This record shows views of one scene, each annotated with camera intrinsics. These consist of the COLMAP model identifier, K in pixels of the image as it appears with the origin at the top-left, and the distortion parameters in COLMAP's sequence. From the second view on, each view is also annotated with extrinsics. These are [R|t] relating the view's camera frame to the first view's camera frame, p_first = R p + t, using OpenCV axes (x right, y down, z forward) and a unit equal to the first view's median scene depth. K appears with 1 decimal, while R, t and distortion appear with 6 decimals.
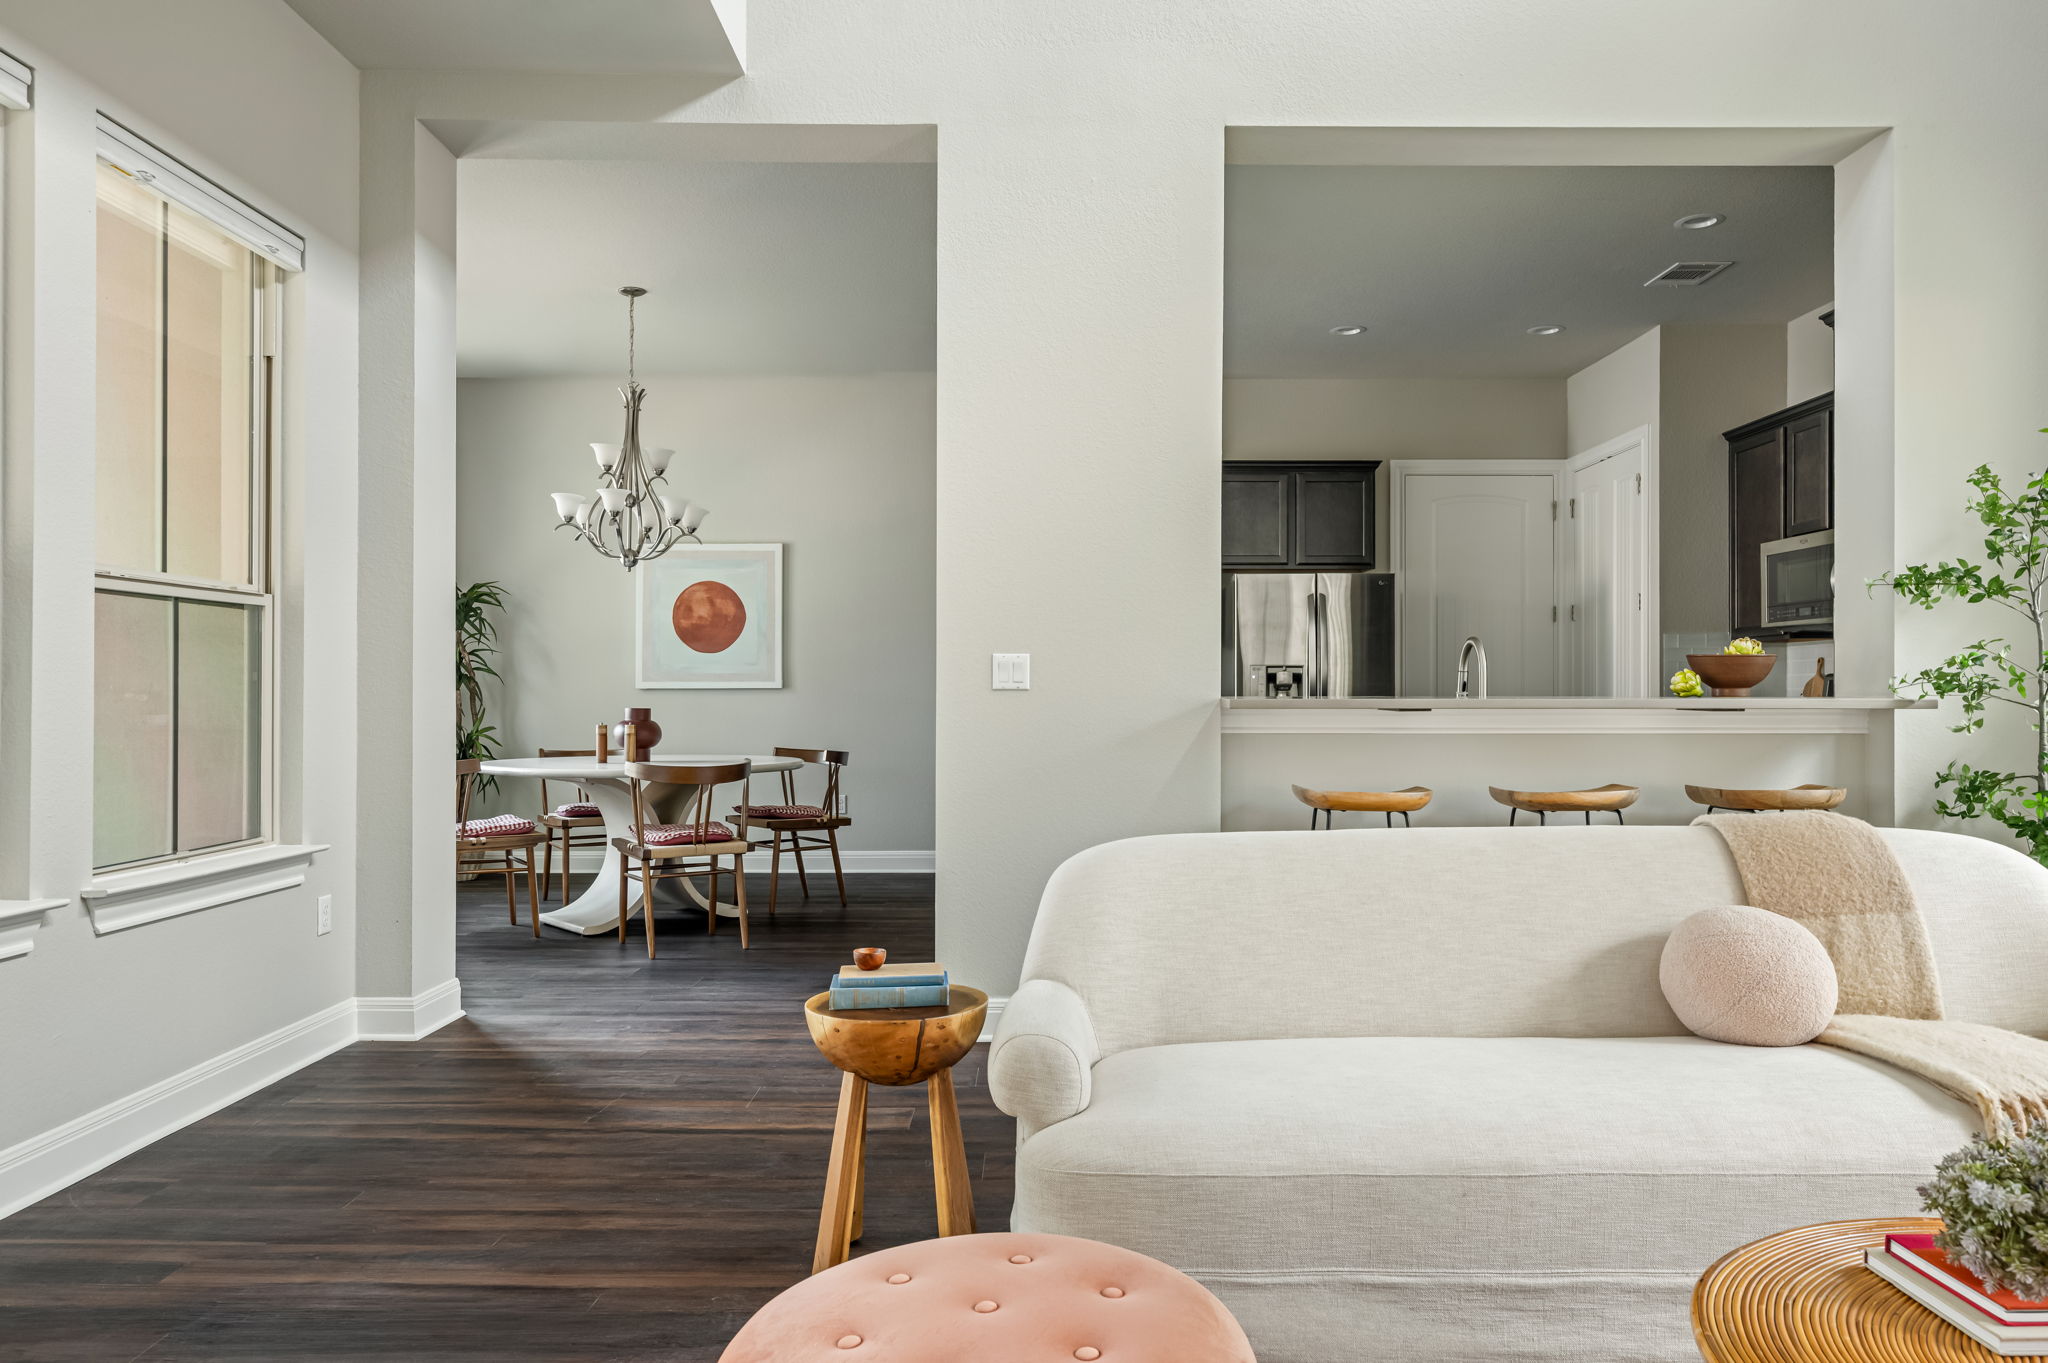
lens RADIAL K [[1342.5, 0, 1052.0], [0, 1342.5, 690.7], [0, 0, 1]] dist [0.003474, 0.000338]
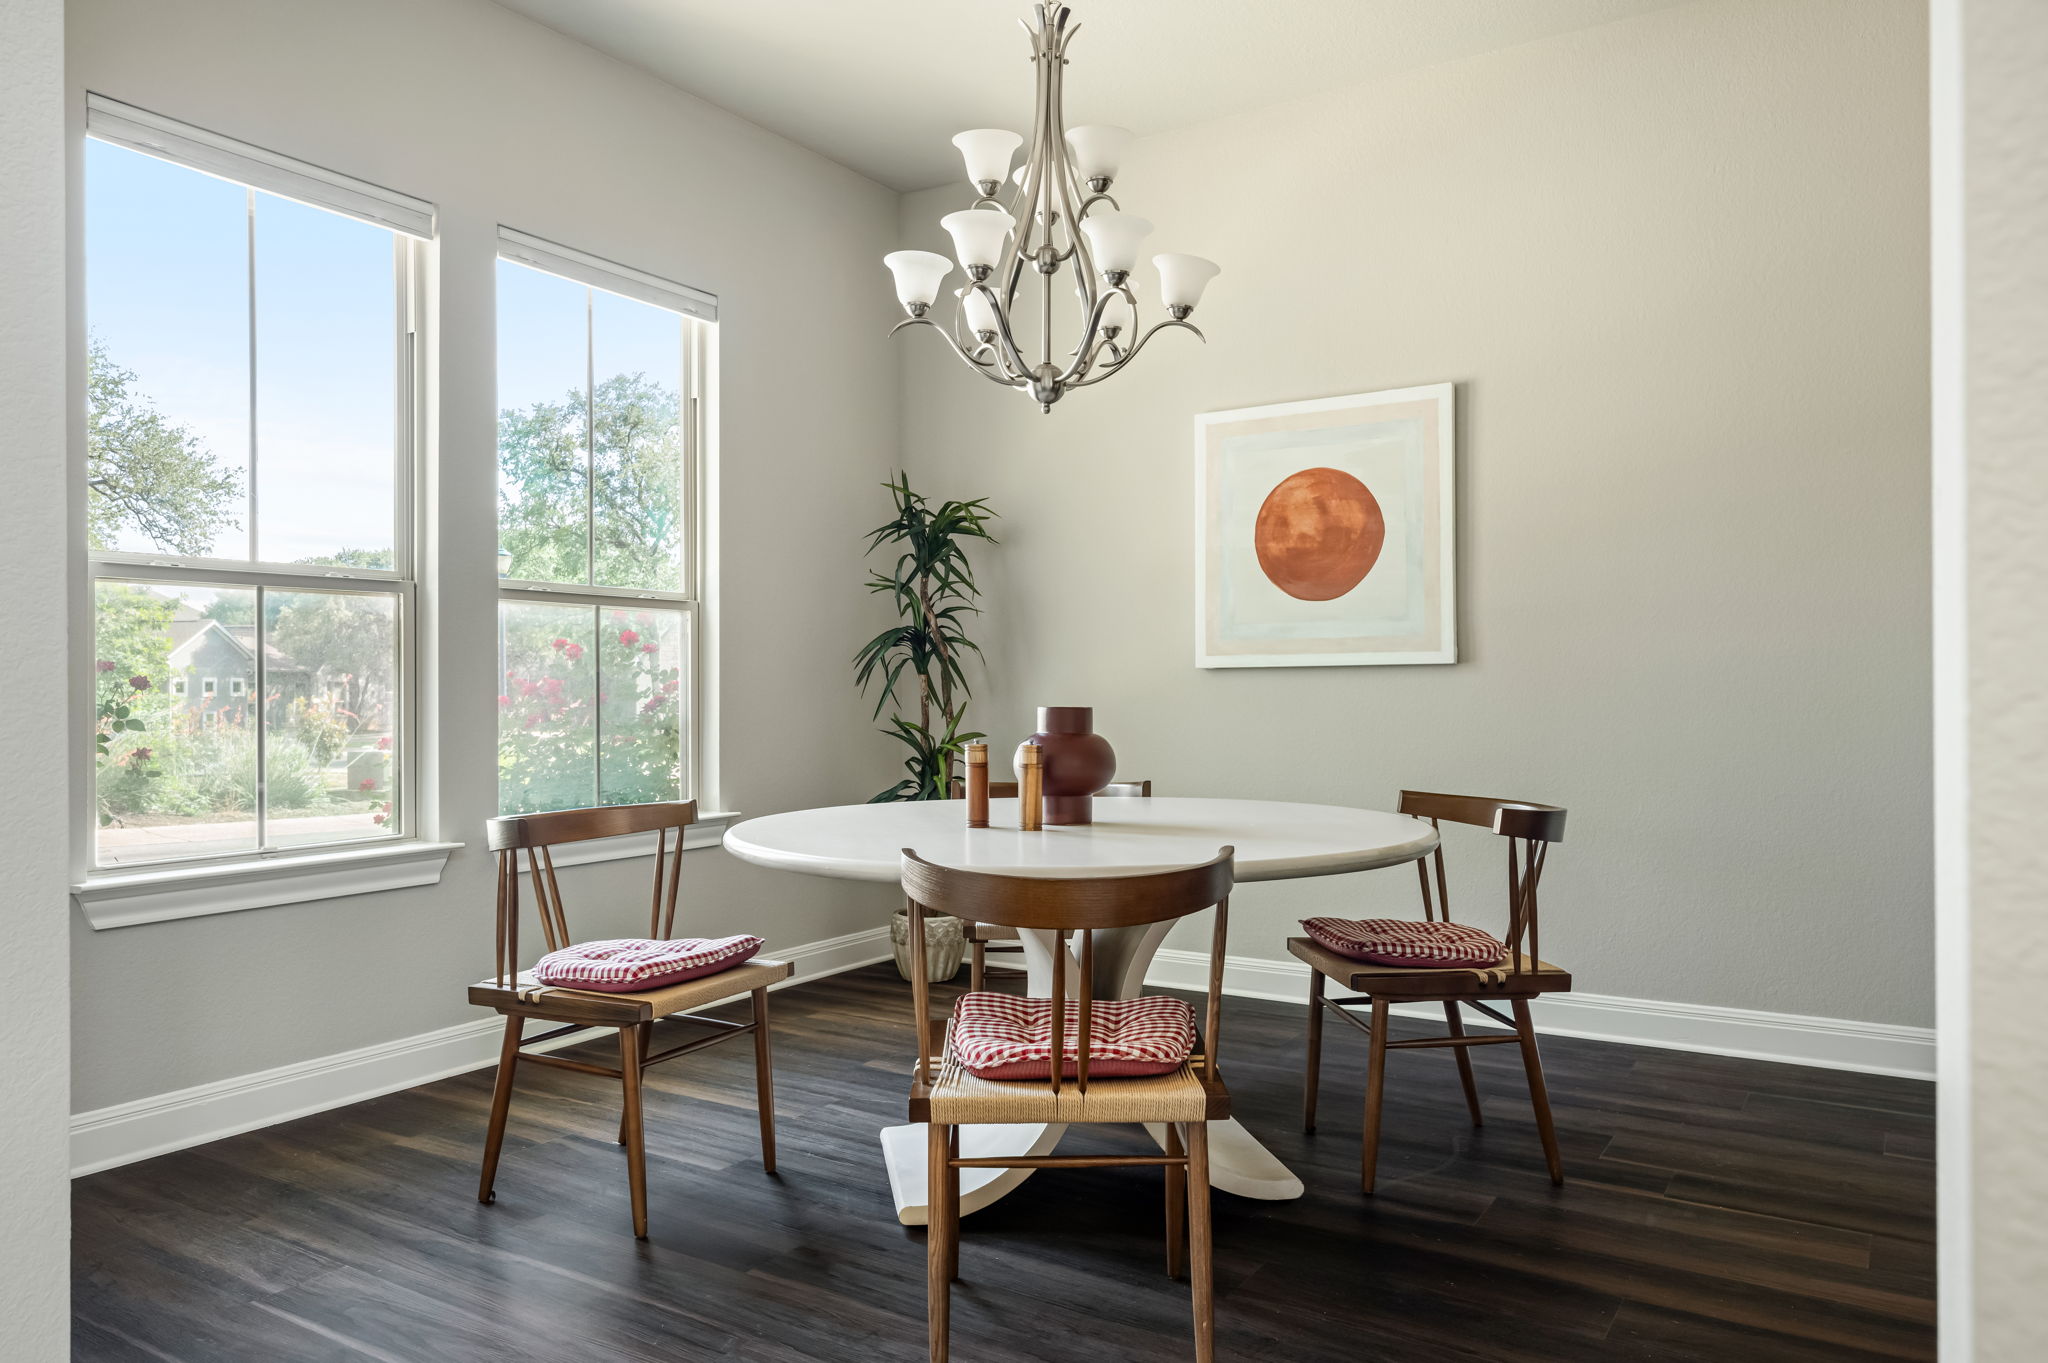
lens RADIAL K [[1396.1, 0, 1024.0], [0, 1396.1, 681.5], [0, 0, 1]] dist [0.007157, 0.001570]
pose [[0.833947, -0.009849, -0.551757, -0.057443], [0.011270, 0.999936, -0.000815, 0.004524], [0.551730, -0.005538, 0.834004, 0.604240]]
